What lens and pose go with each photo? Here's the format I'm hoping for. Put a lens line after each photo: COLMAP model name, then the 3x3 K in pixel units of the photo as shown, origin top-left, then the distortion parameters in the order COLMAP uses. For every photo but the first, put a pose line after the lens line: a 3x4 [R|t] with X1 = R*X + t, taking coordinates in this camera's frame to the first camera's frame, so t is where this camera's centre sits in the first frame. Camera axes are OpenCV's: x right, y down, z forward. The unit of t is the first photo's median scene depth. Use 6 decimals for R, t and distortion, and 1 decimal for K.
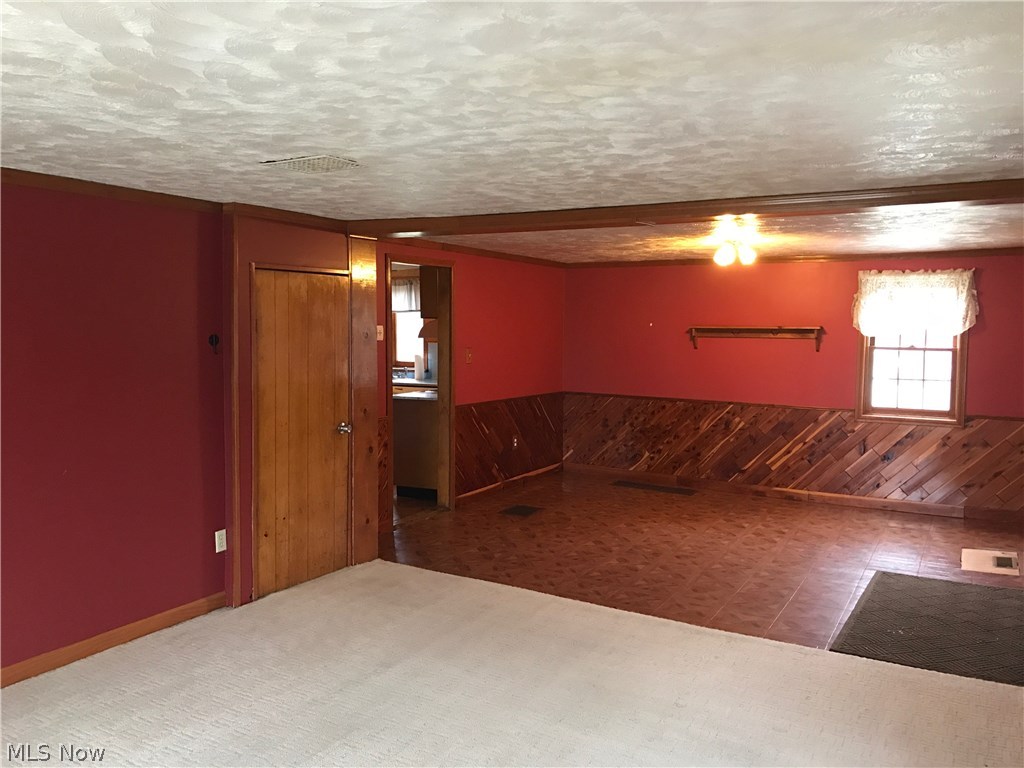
lens RADIAL K [[826.8, 0, 512.0], [0, 826.8, 384.0], [0, 0, 1]] dist [0.004902, 0.007031]
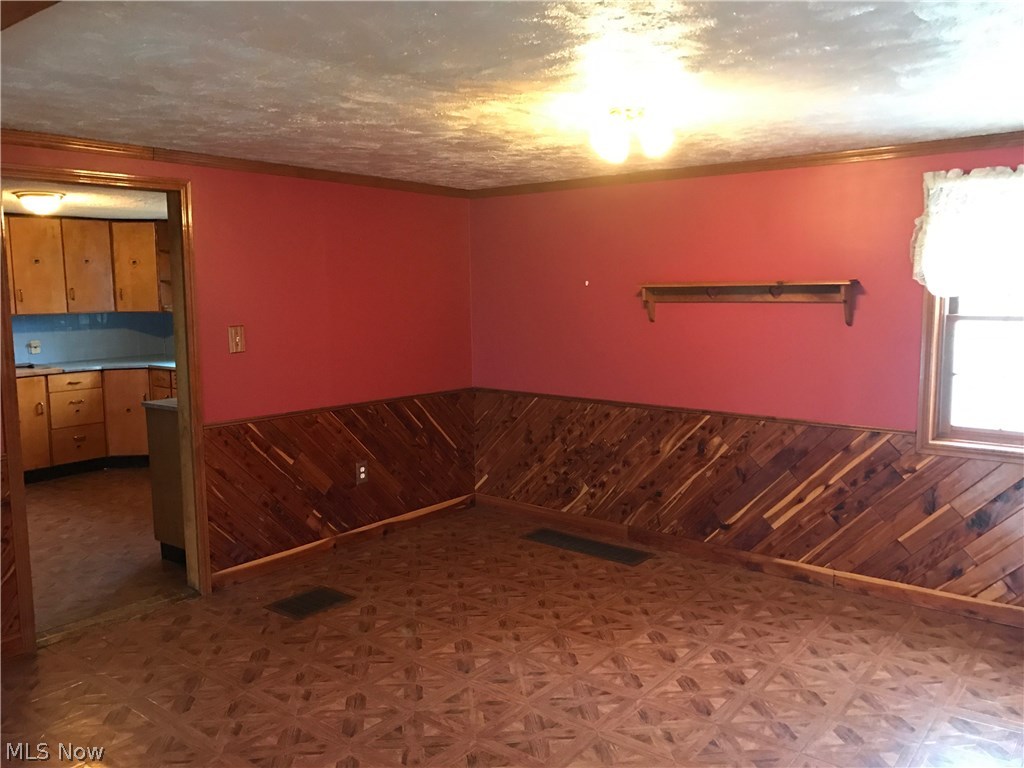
lens RADIAL K [[826.8, 0, 512.0], [0, 826.8, 384.0], [0, 0, 1]] dist [0.004902, 0.007031]
pose [[0.989350, -0.001699, -0.145545, 0.211636], [0.007747, 0.999129, 0.040999, -0.022892], [0.145349, -0.041690, 0.988502, 0.389215]]
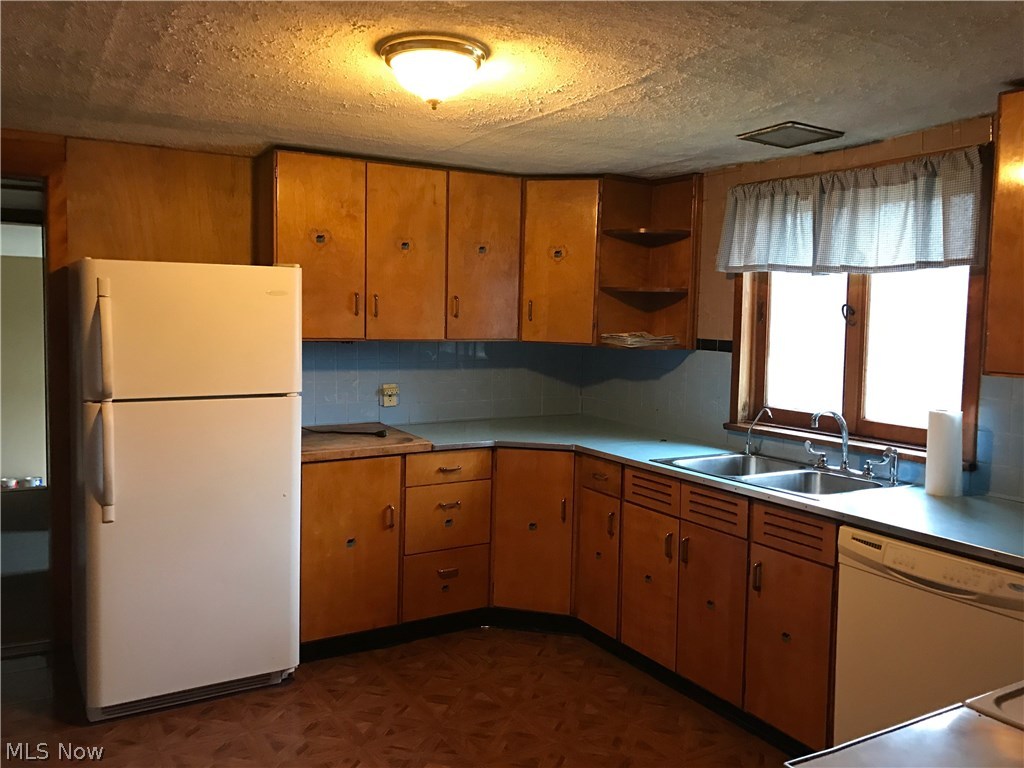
lens RADIAL K [[850.9, 0, 512.0], [0, 850.9, 384.0], [0, 0, 1]] dist [0.003308, 0.000535]
pose [[0.866414, 0.051712, -0.496642, -0.117694], [-0.054713, 0.998466, 0.008514, -0.047708], [0.496320, 0.019796, 0.867914, 0.801556]]
